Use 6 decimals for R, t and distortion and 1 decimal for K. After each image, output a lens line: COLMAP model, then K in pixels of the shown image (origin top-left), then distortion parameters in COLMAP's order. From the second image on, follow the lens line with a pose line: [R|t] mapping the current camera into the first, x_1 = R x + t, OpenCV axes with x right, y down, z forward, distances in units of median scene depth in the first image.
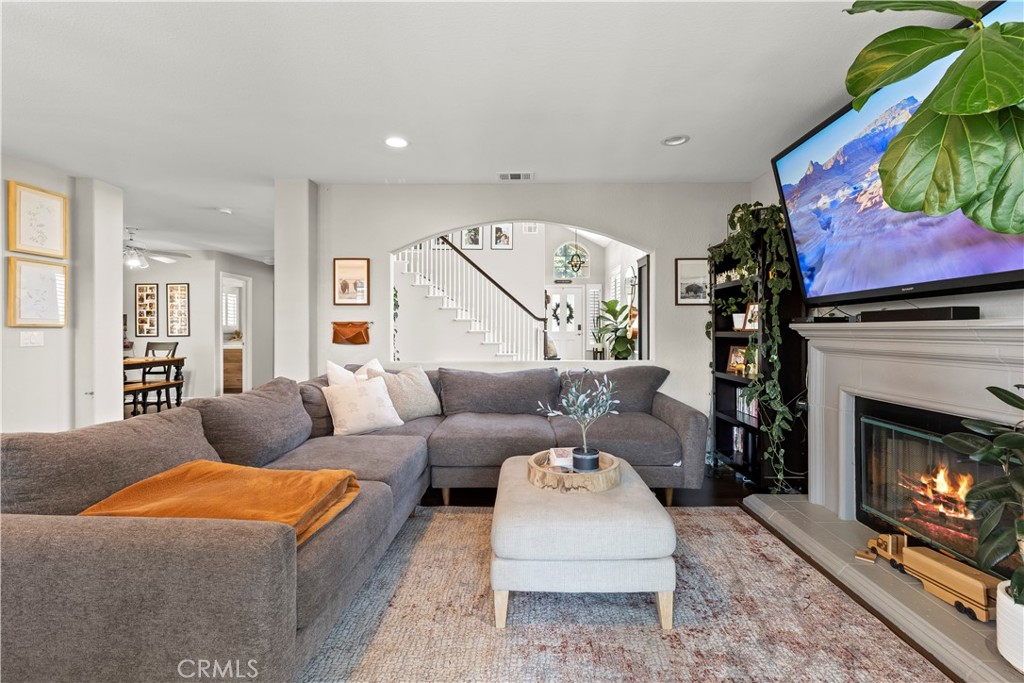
lens RADIAL K [[465.7, 0, 522.1], [0, 465.7, 331.0], [0, 0, 1]] dist [0.005654, 0.000317]
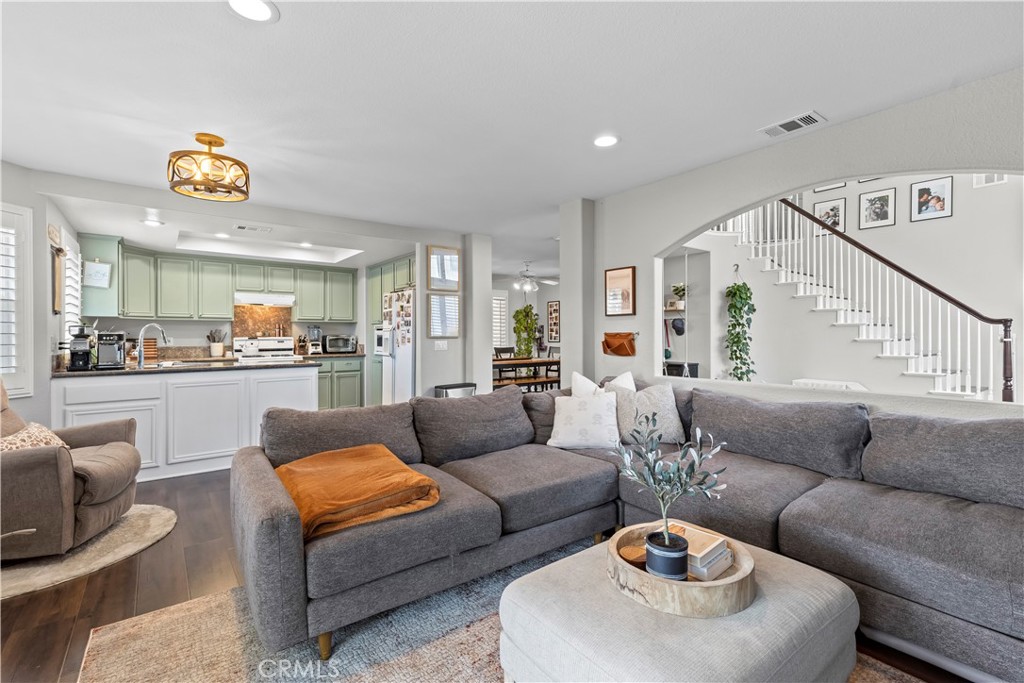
lens RADIAL K [[462.9, 0, 516.9], [0, 462.9, 336.1], [0, 0, 1]] dist [0.006246, 0.000157]
pose [[0.614321, 0.001906, -0.789054, 0.271365], [0.001342, 0.999993, 0.003460, -0.016425], [0.789055, -0.003184, 0.614314, 0.230137]]
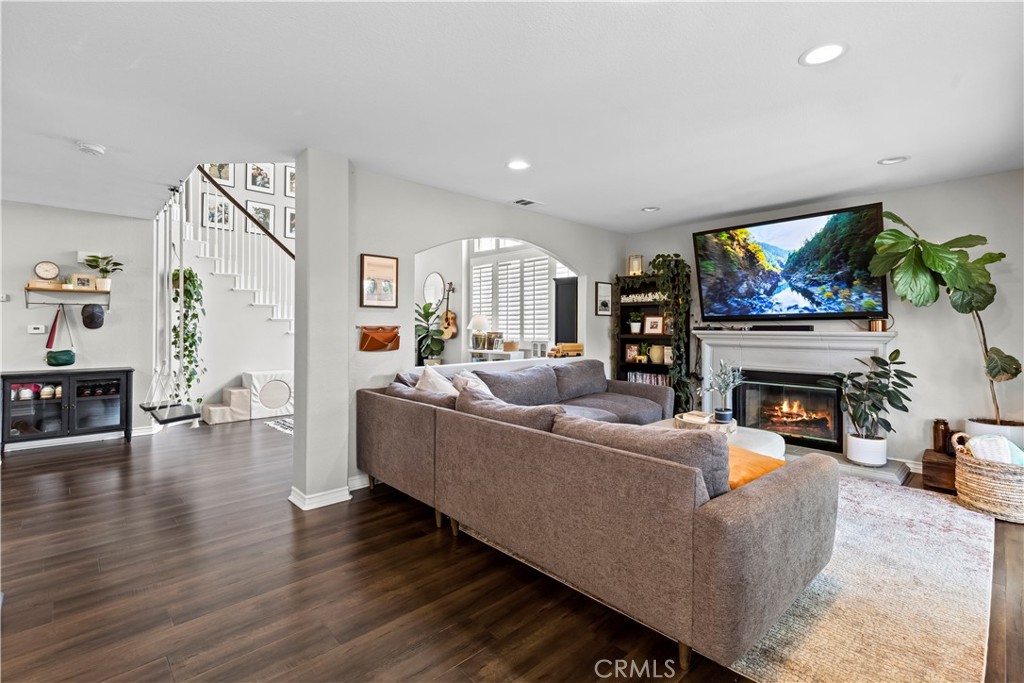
lens RADIAL K [[464.3, 0, 515.8], [0, 464.3, 321.3], [0, 0, 1]] dist [0.023428, 0.000152]
pose [[0.719337, 0.012696, 0.694545, -0.800052], [-0.002963, 0.999880, -0.015209, -0.016030], [-0.694655, 0.008882, 0.719288, 0.171773]]
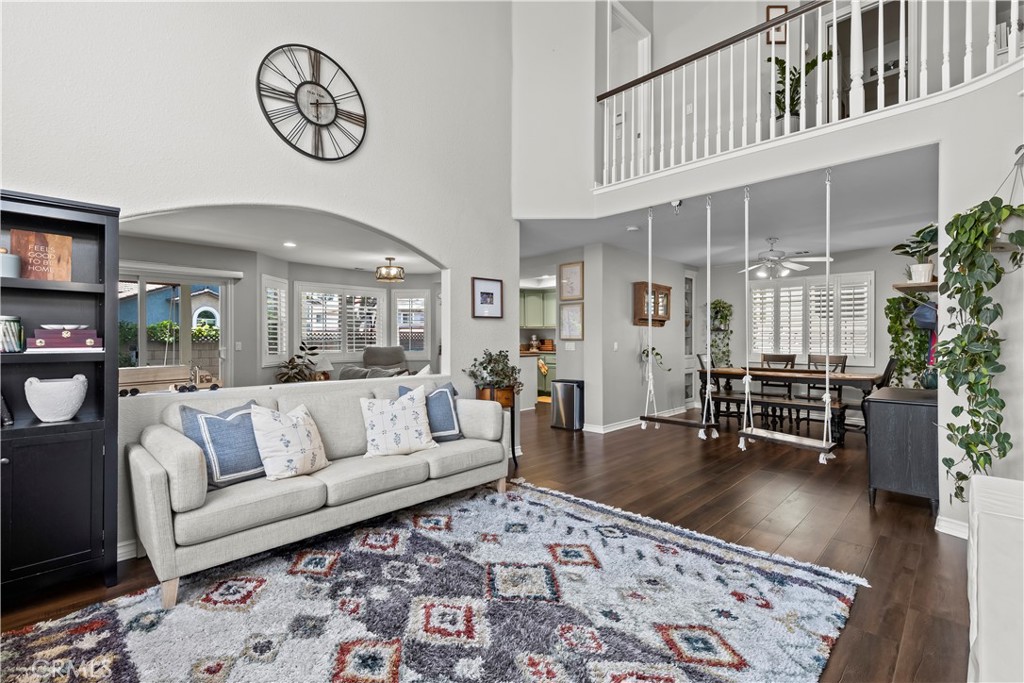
lens RADIAL K [[462.9, 0, 516.9], [0, 462.9, 336.1], [0, 0, 1]] dist [0.006246, 0.000157]
pose [[-0.694666, -0.000989, -0.719332, 0.345827], [0.000335, 0.999999, -0.001698, -0.017962], [0.719332, -0.001420, -0.694665, 1.833119]]
